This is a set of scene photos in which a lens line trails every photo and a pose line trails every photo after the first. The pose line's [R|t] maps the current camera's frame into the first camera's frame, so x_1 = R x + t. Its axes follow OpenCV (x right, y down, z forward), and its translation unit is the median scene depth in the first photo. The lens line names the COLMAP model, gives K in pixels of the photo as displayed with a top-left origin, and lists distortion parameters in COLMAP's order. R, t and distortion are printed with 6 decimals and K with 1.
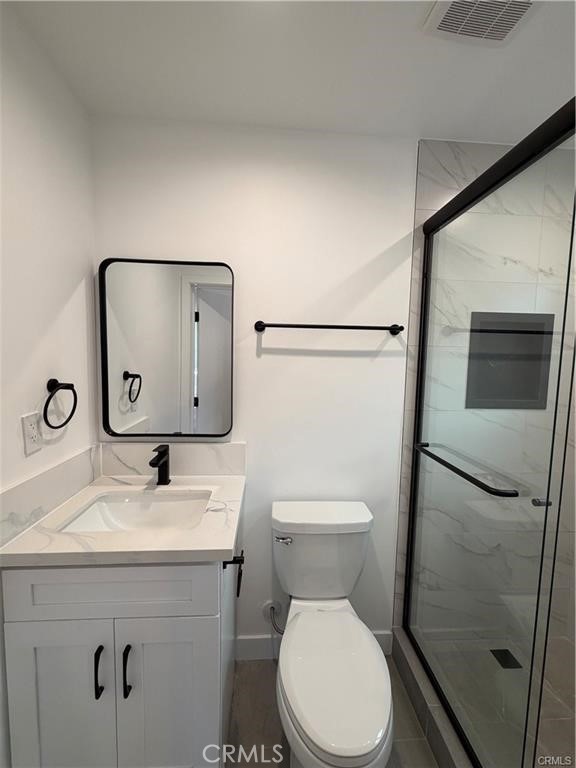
lens RADIAL K [[326.2, 0, 288.5], [0, 326.2, 384.3], [0, 0, 1]] dist [-0.001773, -0.000234]
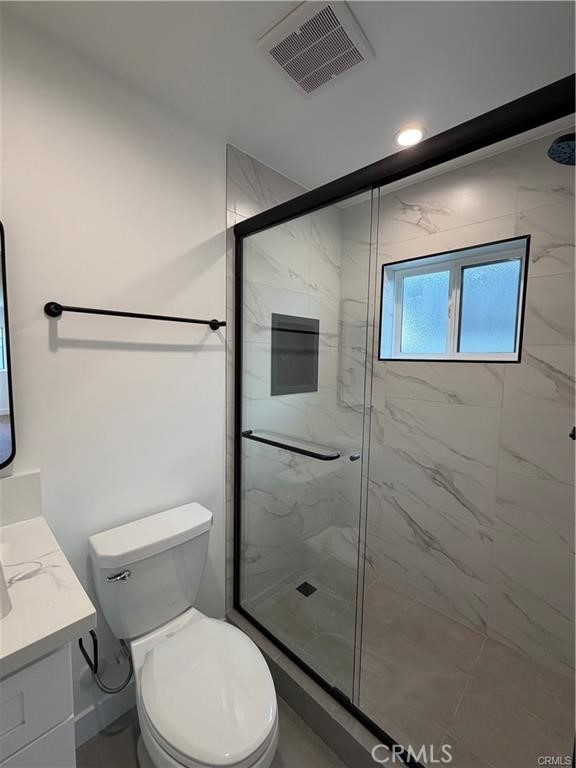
lens RADIAL K [[326.2, 0, 289.4], [0, 326.2, 383.8], [0, 0, 1]] dist [-0.001773, -0.000234]
pose [[0.737724, -0.064019, 0.672060, -0.193102], [0.055001, 0.997884, 0.034682, -0.006313], [-0.672858, 0.011378, 0.739684, 0.096357]]
